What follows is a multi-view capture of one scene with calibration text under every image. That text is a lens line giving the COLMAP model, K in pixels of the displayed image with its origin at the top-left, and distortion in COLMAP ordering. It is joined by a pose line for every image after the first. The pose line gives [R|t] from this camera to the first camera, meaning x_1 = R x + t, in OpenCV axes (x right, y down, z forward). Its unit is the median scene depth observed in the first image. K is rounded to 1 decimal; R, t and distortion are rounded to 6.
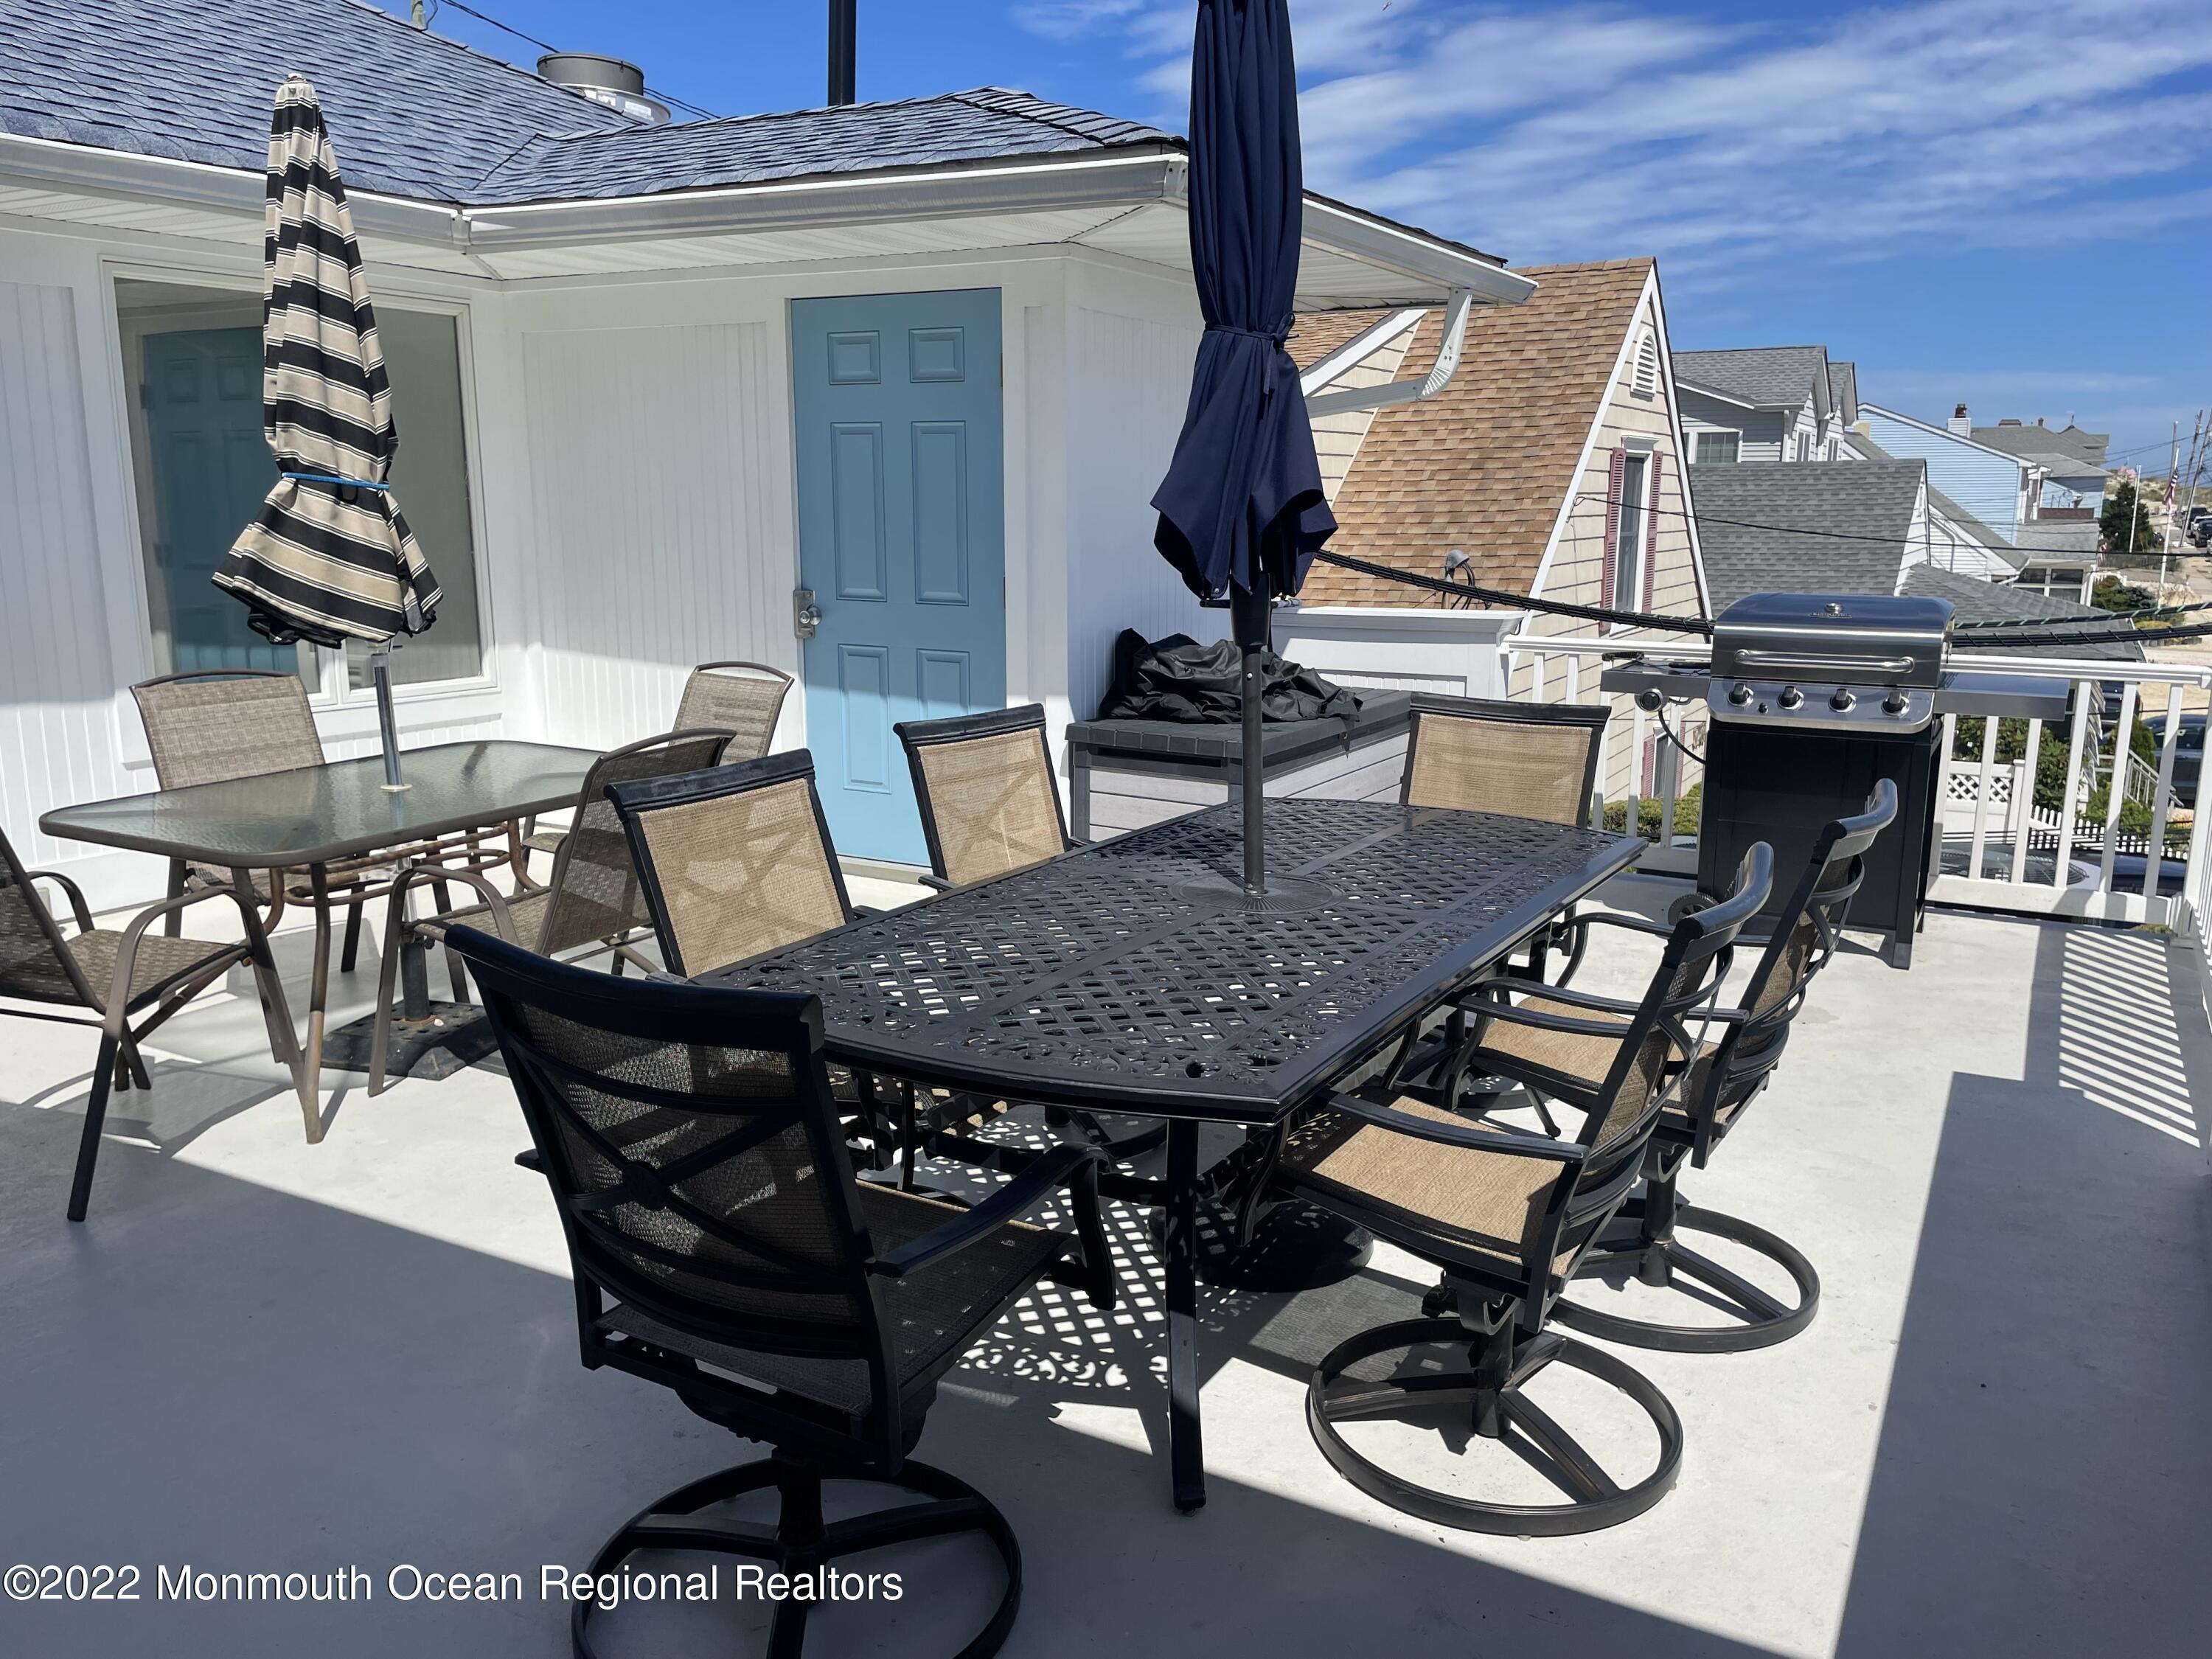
lens RADIAL K [[1682.6, 0, 1106.0], [0, 1682.6, 829.5], [0, 0, 1]] dist [0.080819, -0.112086]
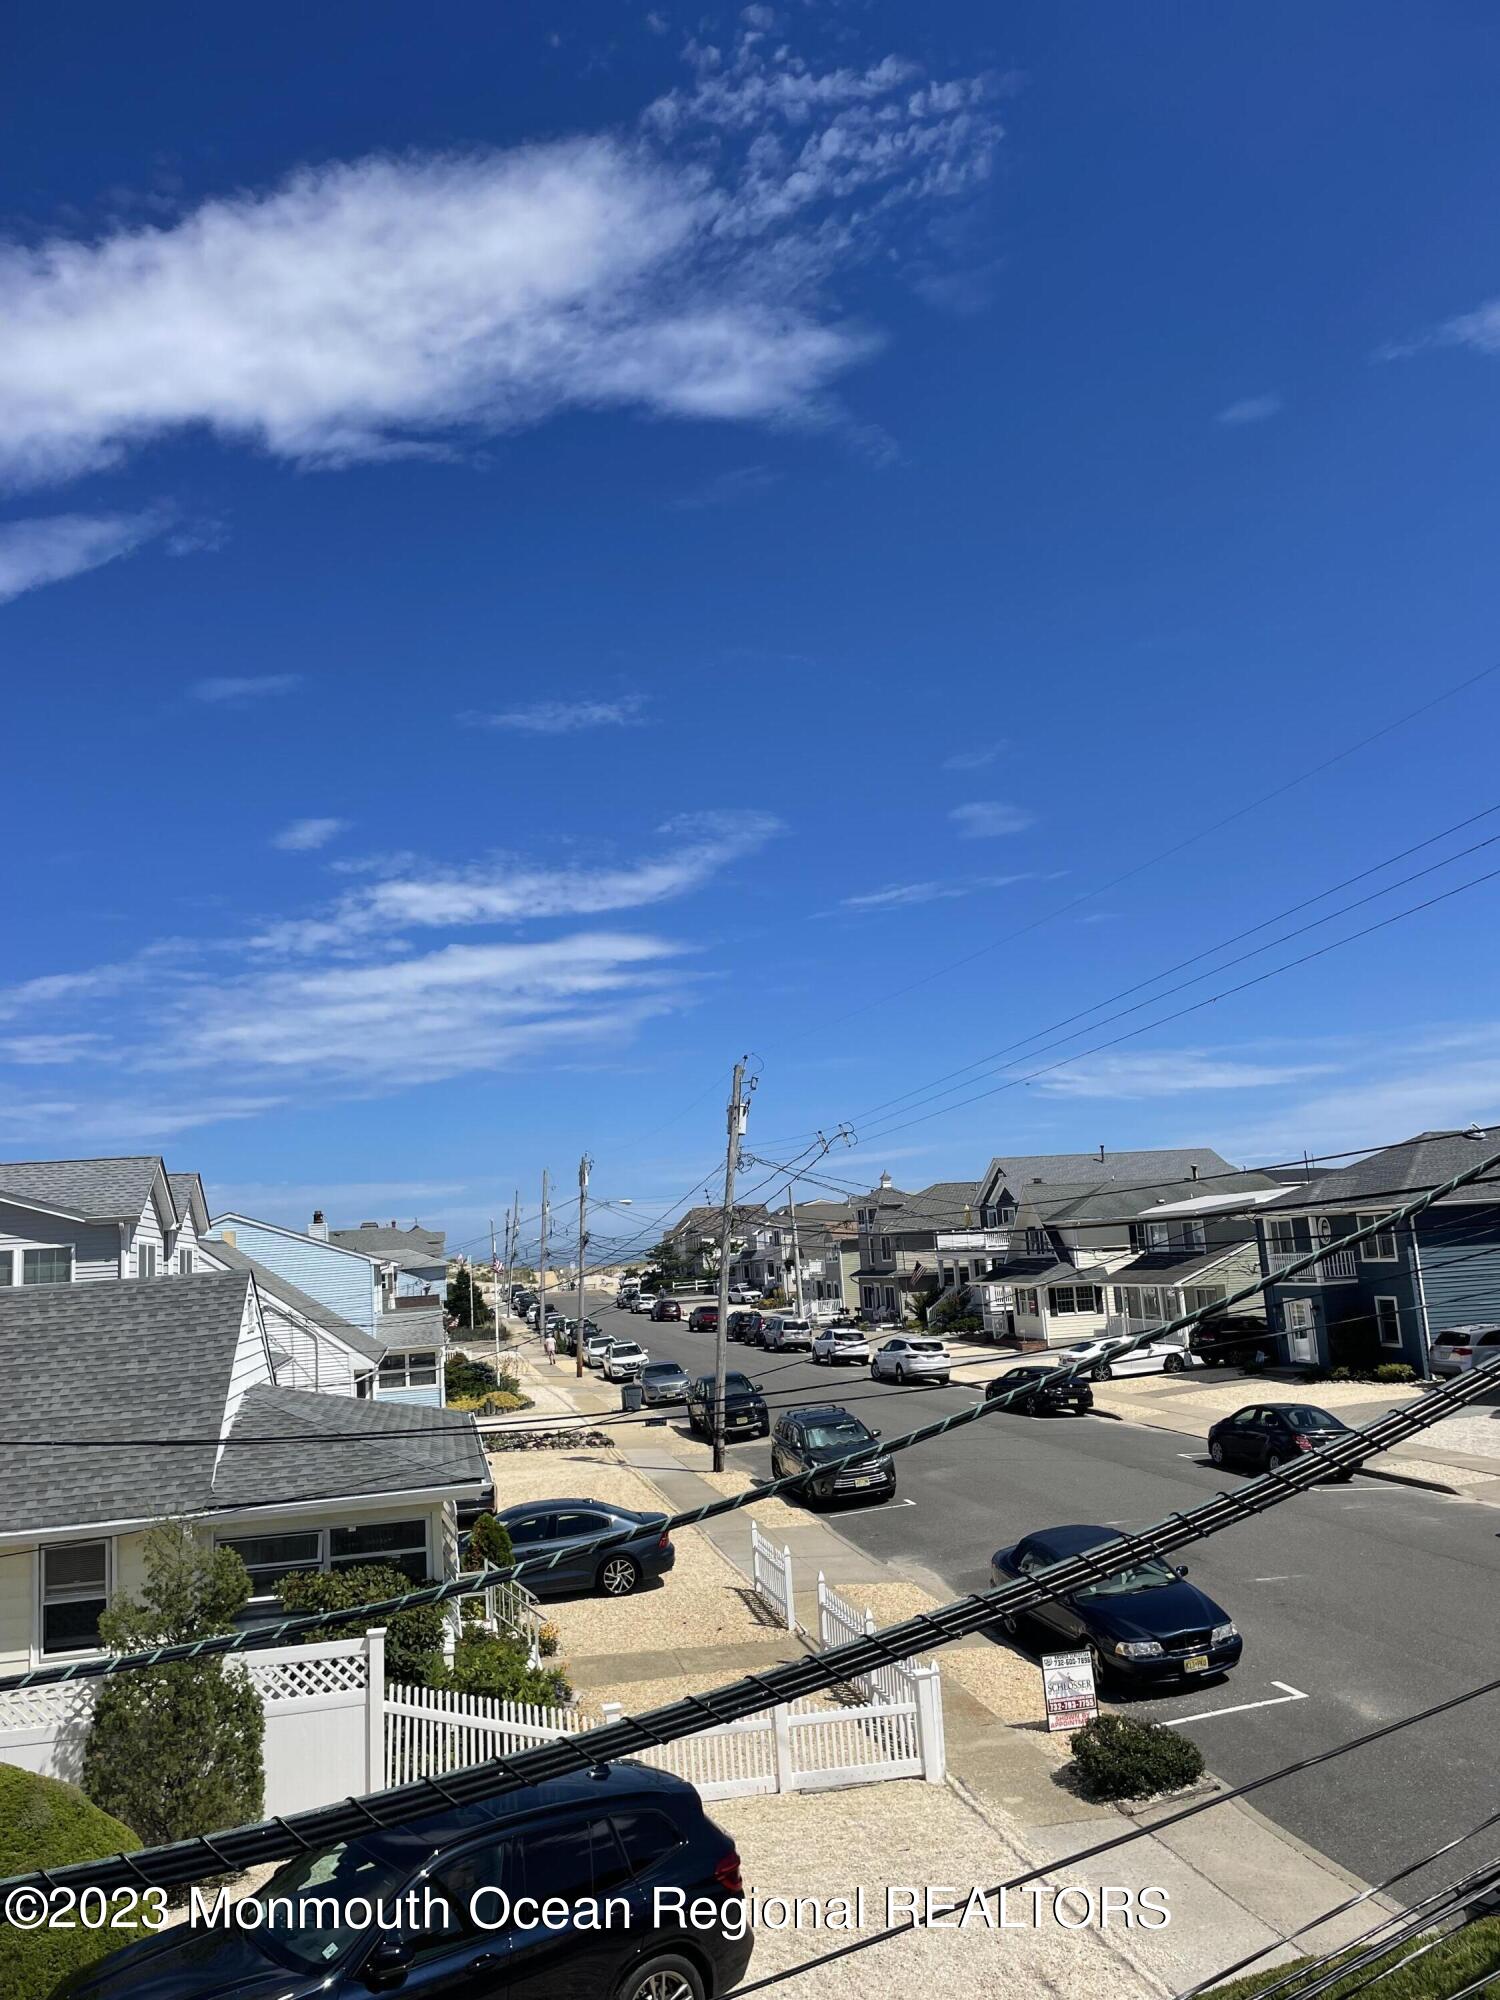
lens RADIAL K [[1521.4, 0, 749.9], [0, 1521.4, 1039.1], [0, 0, 1]] dist [0.080819, -0.112086]
pose [[0.755110, 0.043280, 0.654168, 0.081708], [0.190101, 0.940495, -0.281657, -0.029971], [-0.627432, 0.337040, 0.701950, 0.125925]]
